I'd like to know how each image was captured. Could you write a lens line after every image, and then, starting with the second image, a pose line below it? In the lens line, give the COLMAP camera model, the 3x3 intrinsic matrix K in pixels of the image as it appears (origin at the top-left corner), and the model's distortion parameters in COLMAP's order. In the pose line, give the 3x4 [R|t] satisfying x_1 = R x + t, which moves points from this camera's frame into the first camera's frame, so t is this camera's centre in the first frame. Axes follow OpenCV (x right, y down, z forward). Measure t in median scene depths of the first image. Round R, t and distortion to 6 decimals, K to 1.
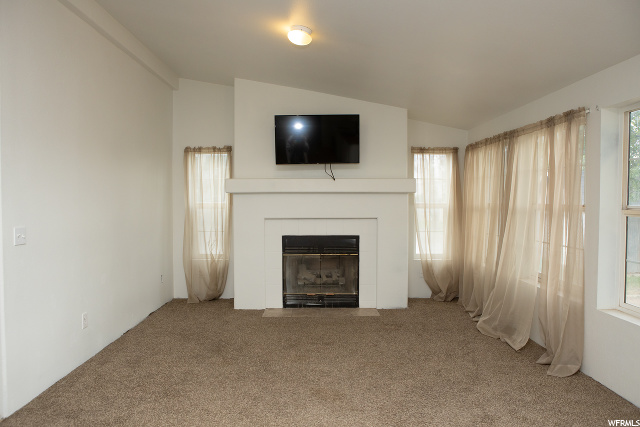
lens RADIAL K [[474.6, 0, 320.0], [0, 474.6, 213.5], [0, 0, 1]] dist [-0.118223, 0.092483]
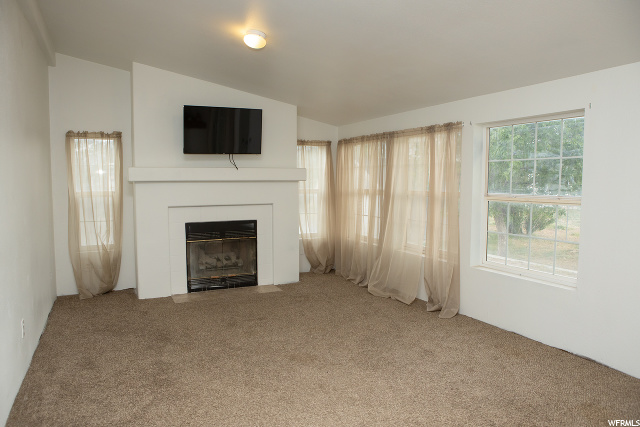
lens RADIAL K [[474.6, 0, 320.0], [0, 474.6, 213.5], [0, 0, 1]] dist [-0.118223, 0.092483]
pose [[0.885846, -0.033617, 0.462761, -0.294783], [0.011950, 0.998694, 0.049674, -0.020820], [-0.463826, -0.038473, 0.885090, -0.034064]]
